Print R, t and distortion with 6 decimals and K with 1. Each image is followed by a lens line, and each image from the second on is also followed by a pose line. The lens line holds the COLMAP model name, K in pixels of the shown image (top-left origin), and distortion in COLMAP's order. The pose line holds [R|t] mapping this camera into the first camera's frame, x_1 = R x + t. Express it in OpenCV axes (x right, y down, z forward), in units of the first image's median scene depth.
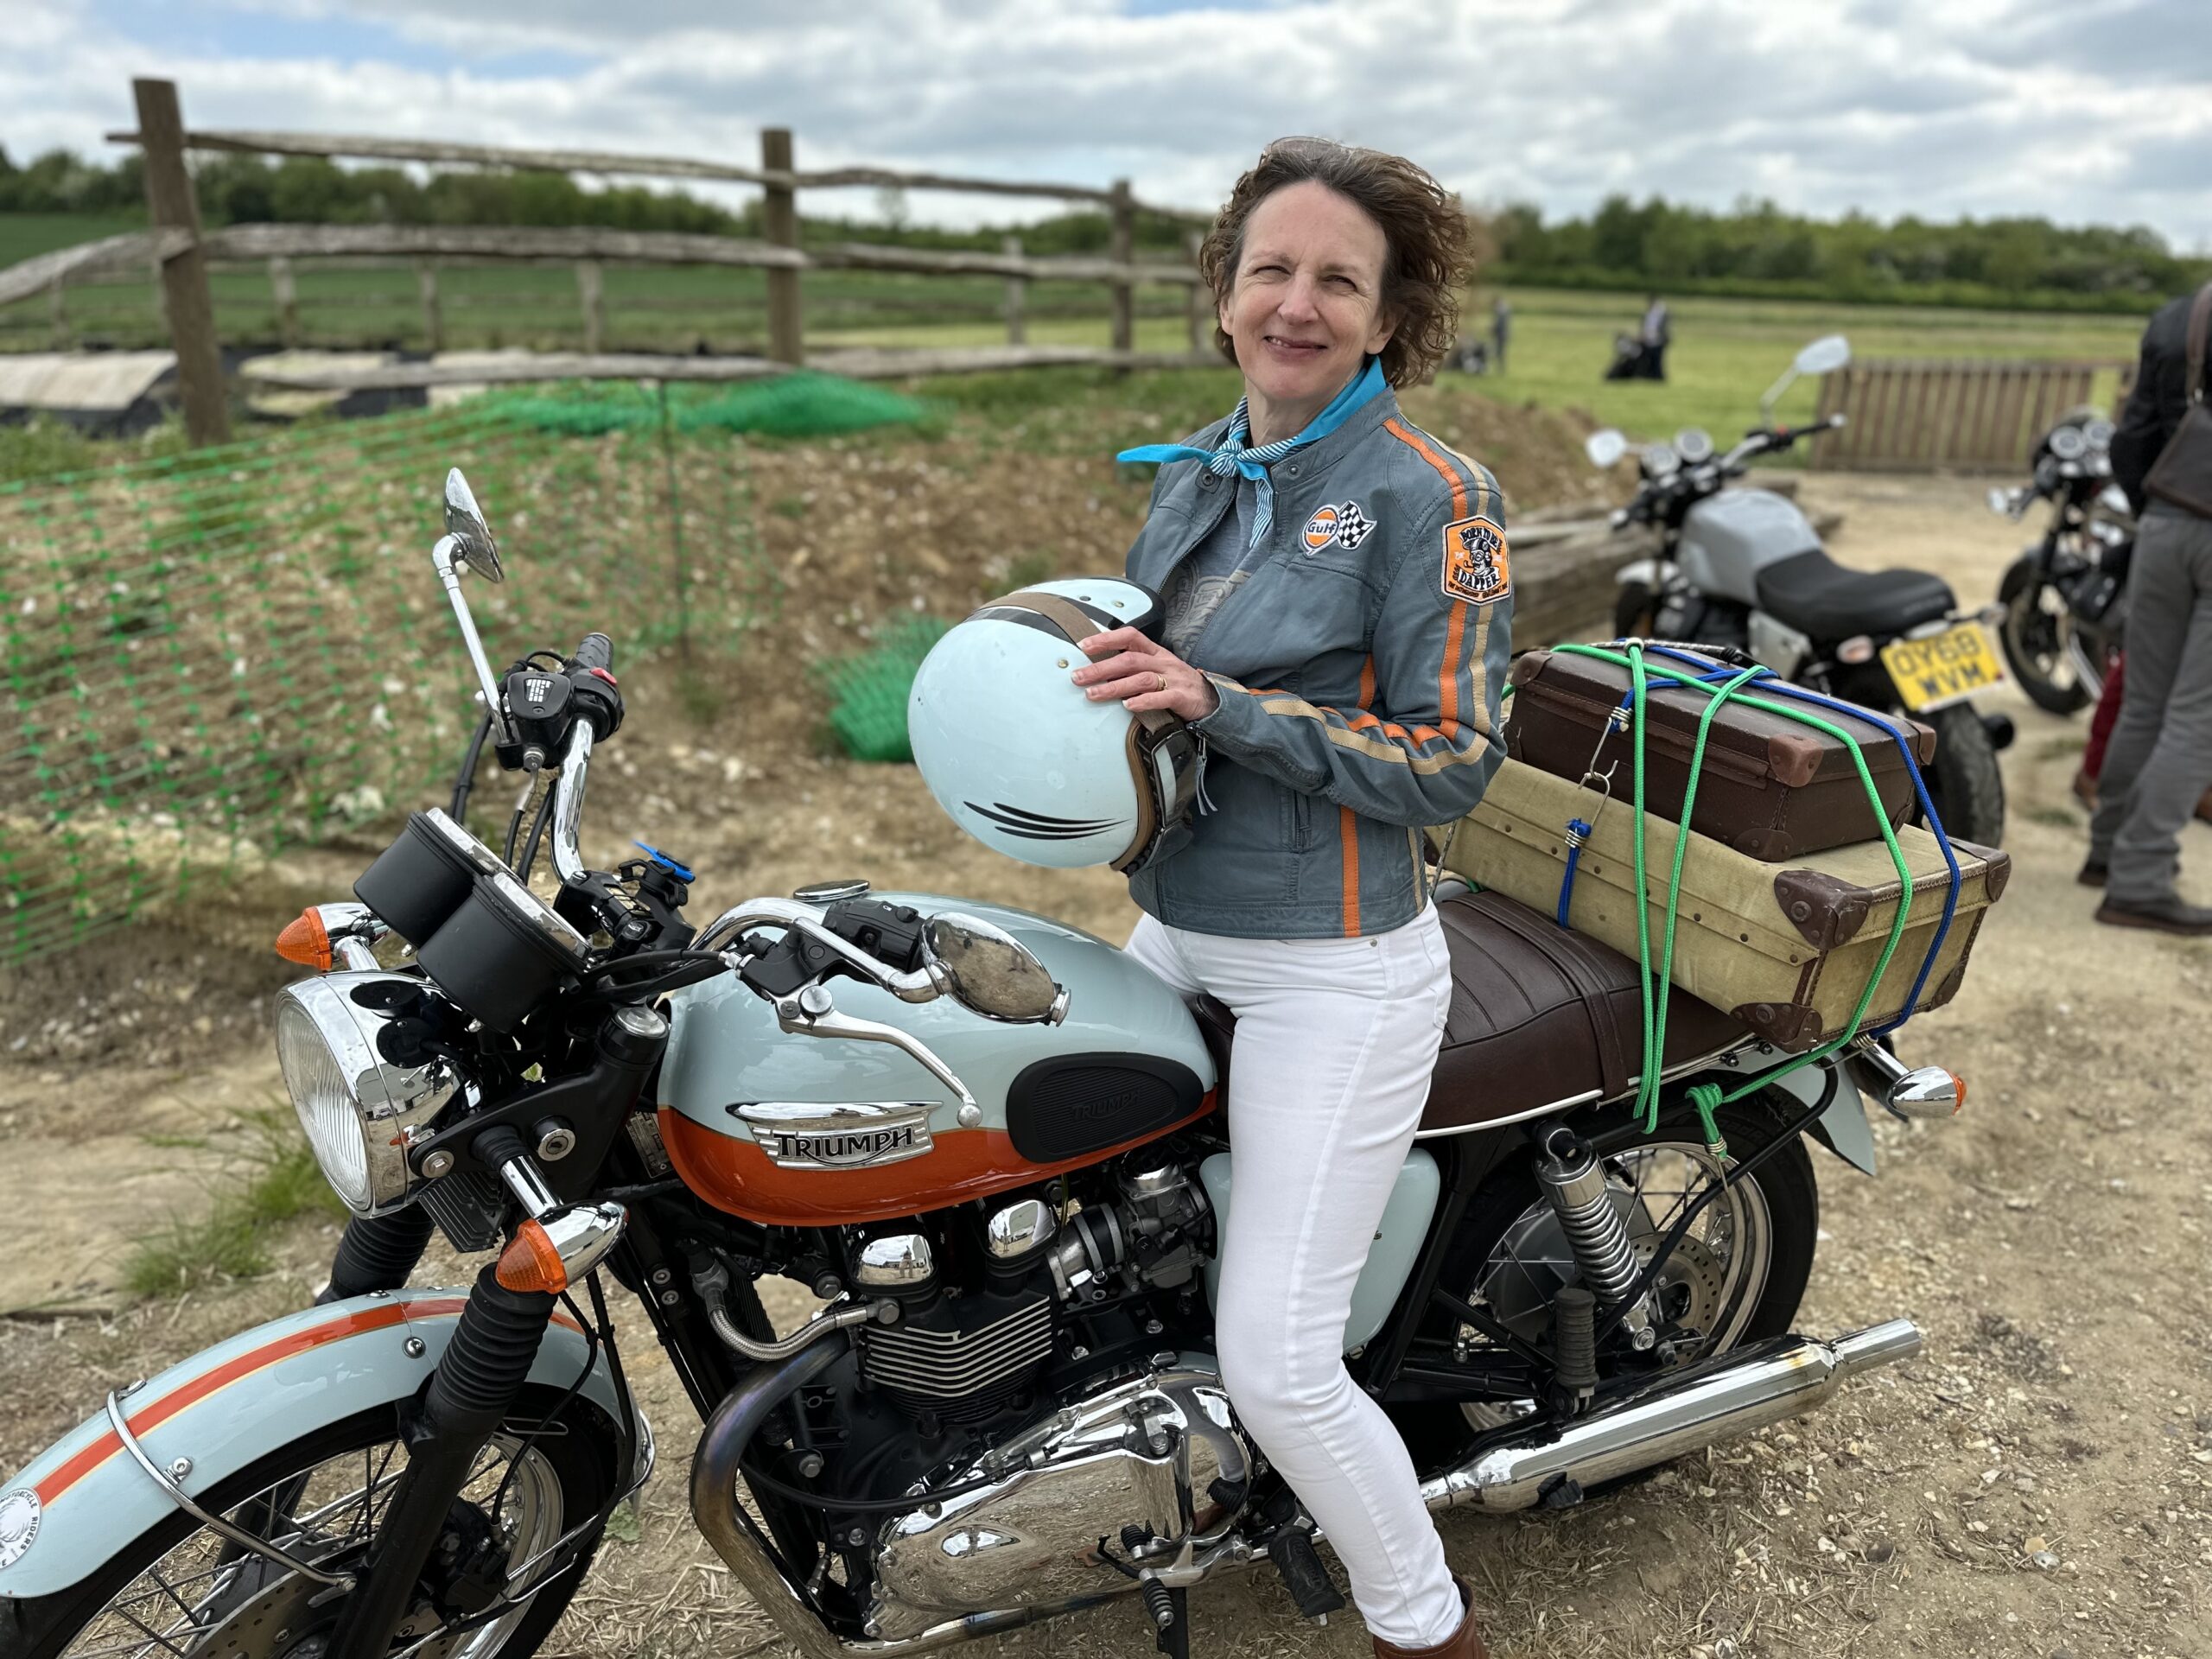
lens RADIAL K [[1587.0, 0, 1106.2], [0, 1587.0, 841.3], [0, 0, 1]] dist [0.022831, -0.031883]
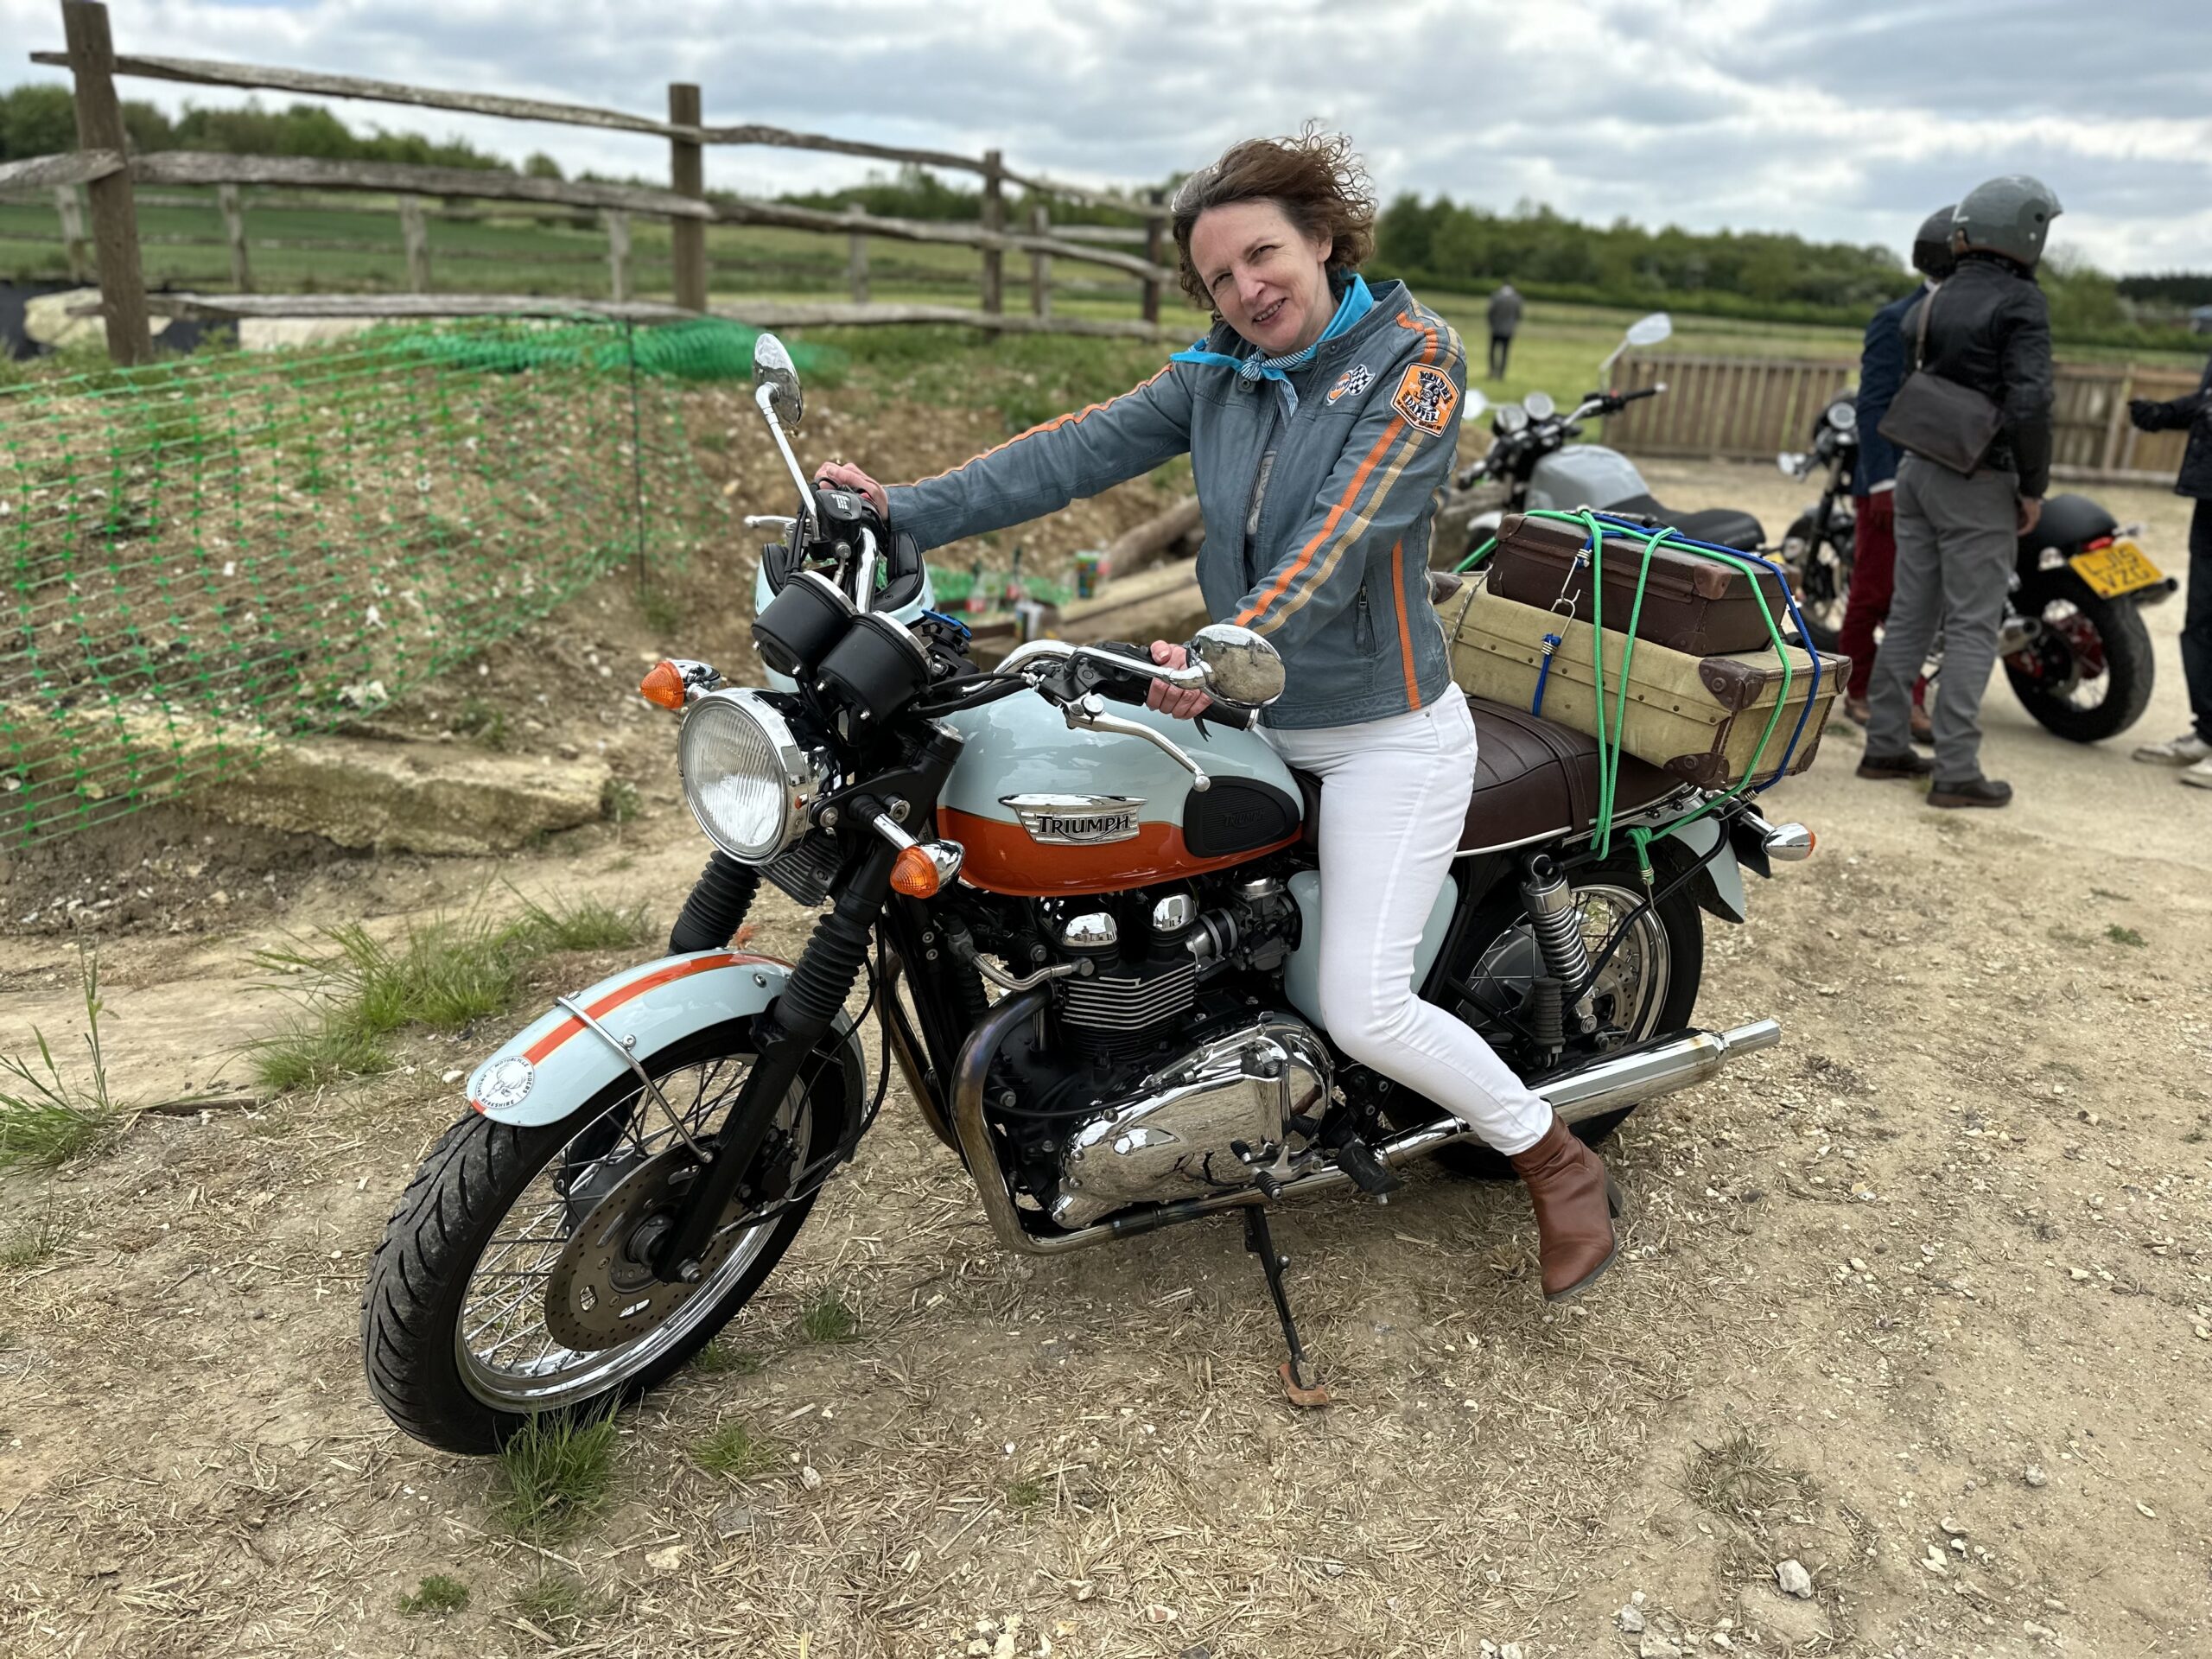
lens RADIAL K [[1587.0, 0, 1104.1], [0, 1587.0, 830.6], [0, 0, 1]] dist [0.022831, -0.031883]
pose [[0.992331, -0.001741, 0.123594, -0.141830], [0.001024, 0.999982, 0.005863, 0.083470], [-0.123602, -0.005692, 0.992316, -0.169778]]
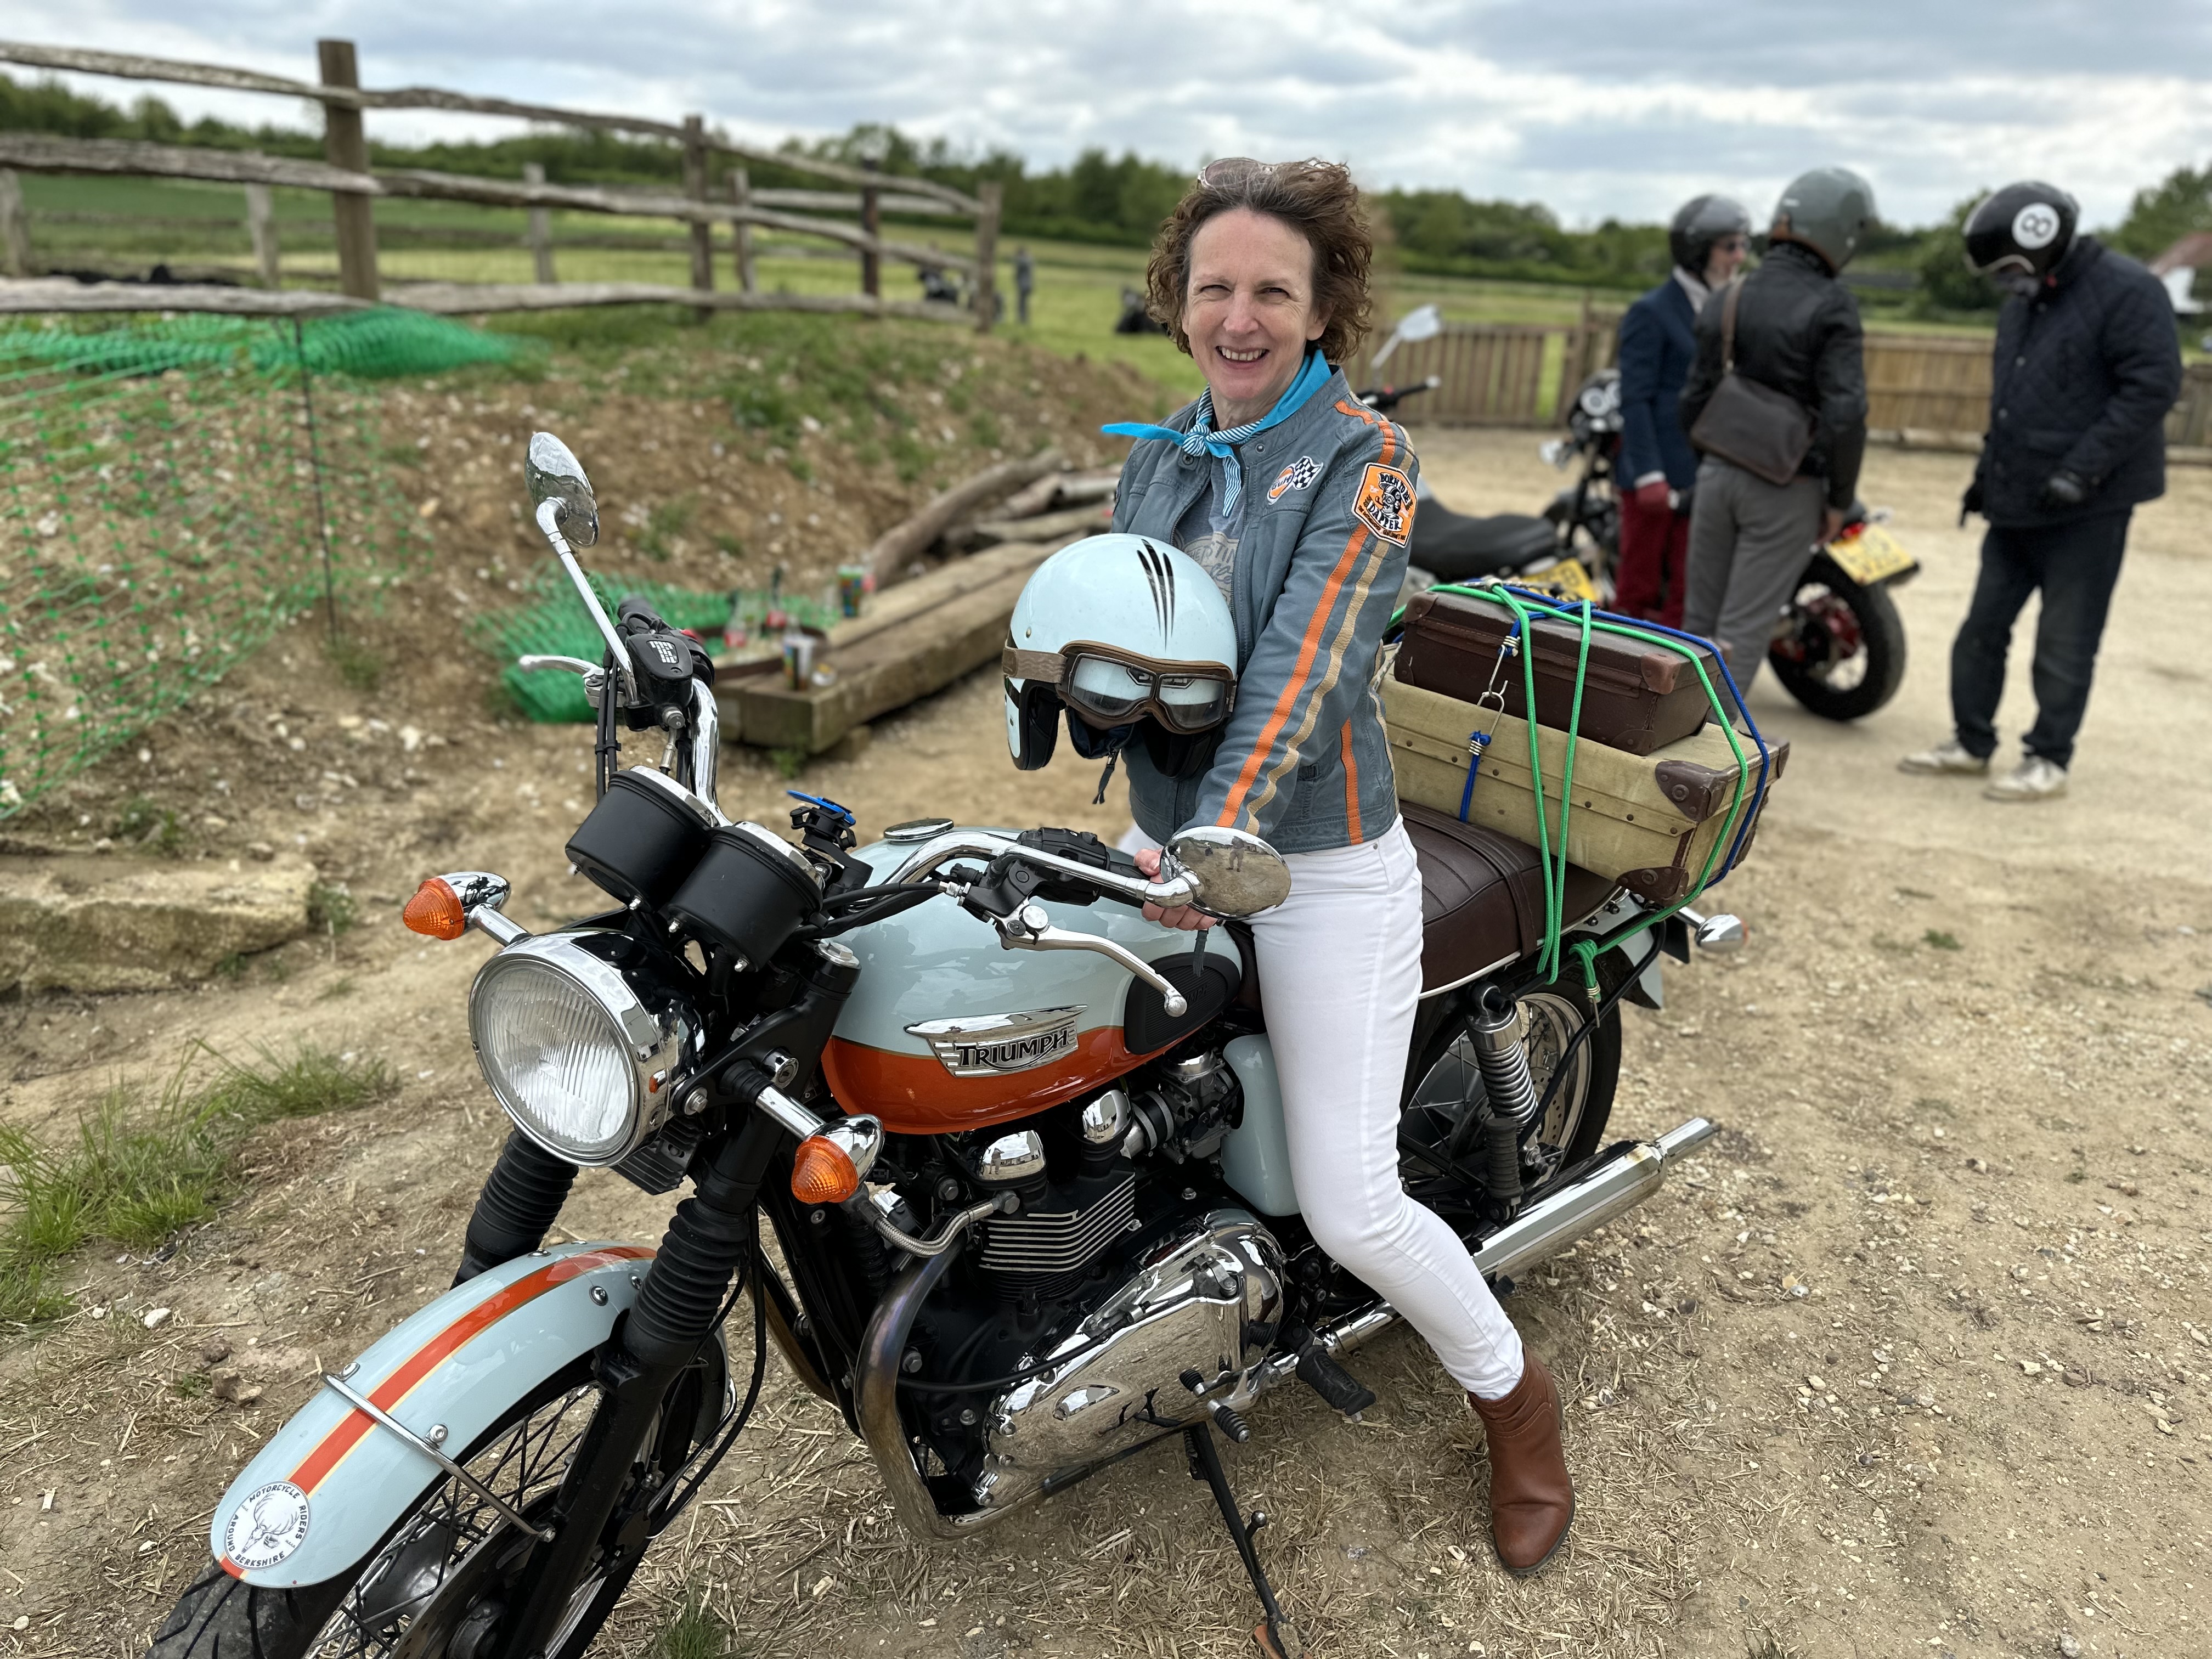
lens RADIAL K [[1587.0, 0, 1117.6], [0, 1587.0, 834.0], [0, 0, 1]] dist [0.022831, -0.031883]
pose [[0.952287, -0.069967, 0.297075, -0.184085], [0.061301, 0.997380, 0.038398, 0.000738], [-0.298983, -0.018355, 0.954082, -0.034413]]
